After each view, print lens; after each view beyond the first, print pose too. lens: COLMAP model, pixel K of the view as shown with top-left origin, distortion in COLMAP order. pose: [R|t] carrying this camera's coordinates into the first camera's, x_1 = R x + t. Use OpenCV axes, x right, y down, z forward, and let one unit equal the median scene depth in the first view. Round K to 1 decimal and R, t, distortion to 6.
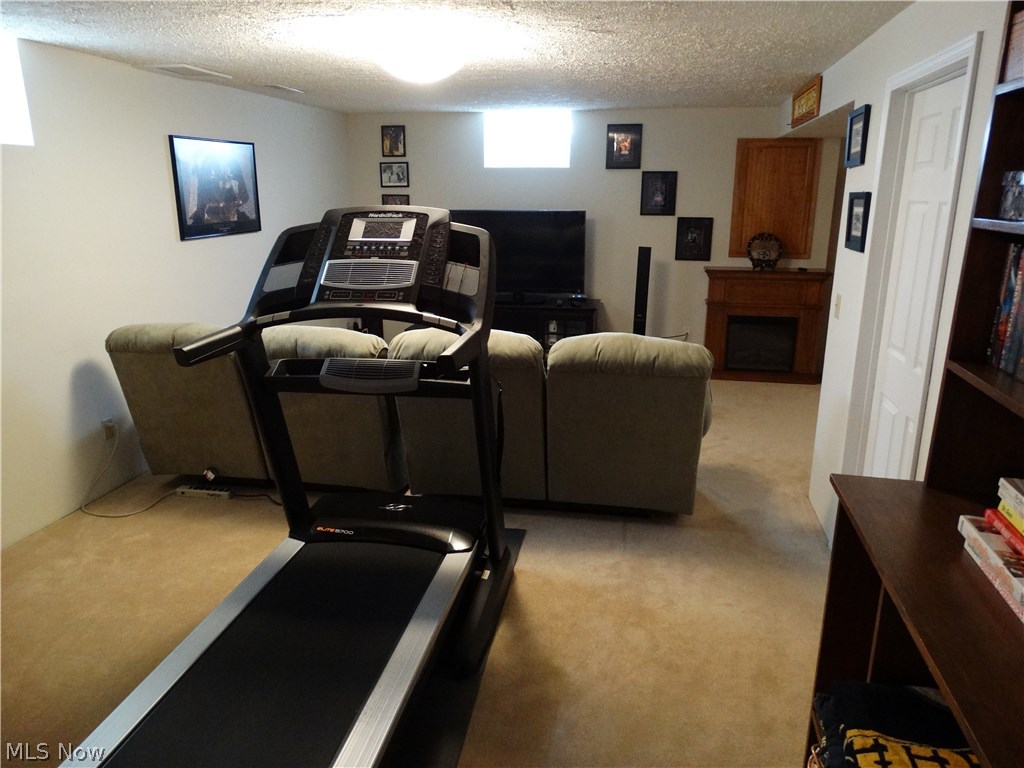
lens RADIAL K [[740.3, 0, 517.2], [0, 740.3, 385.2], [0, 0, 1]] dist [0.001704, 0.003841]
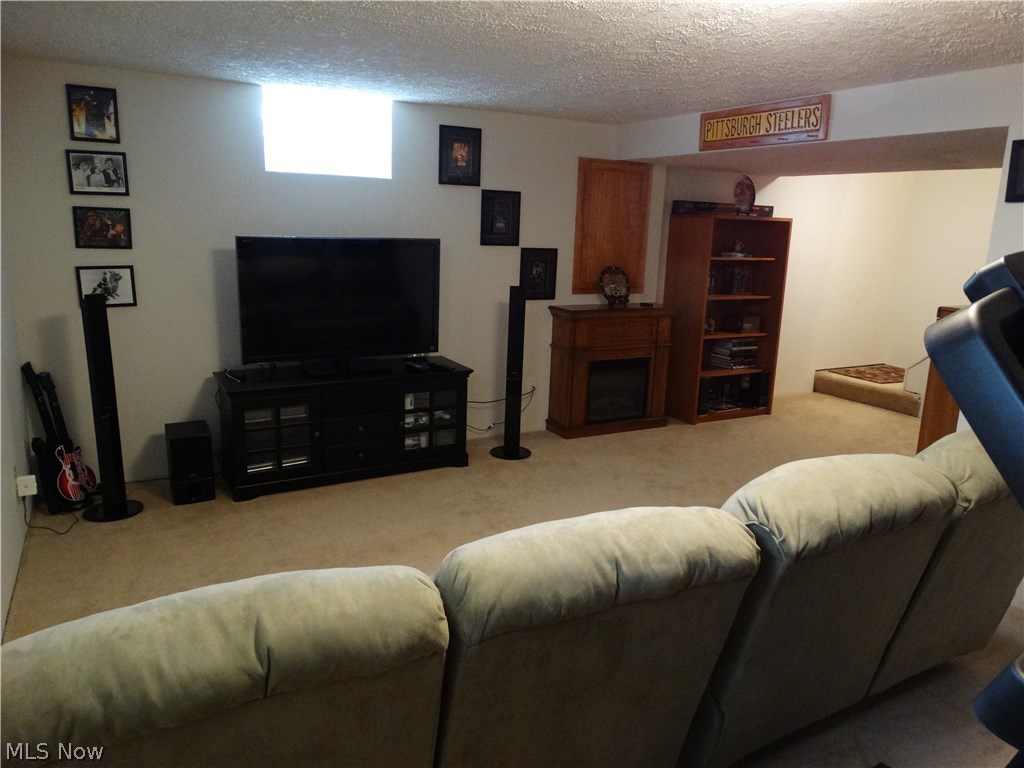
lens RADIAL K [[740.3, 0, 510.6], [0, 740.3, 383.4], [0, 0, 1]] dist [0.001704, 0.003841]
pose [[0.757798, -0.118572, 0.641625, -0.331091], [0.136846, 0.990361, 0.021395, -0.098729], [-0.637977, 0.071590, 0.766720, 0.395744]]
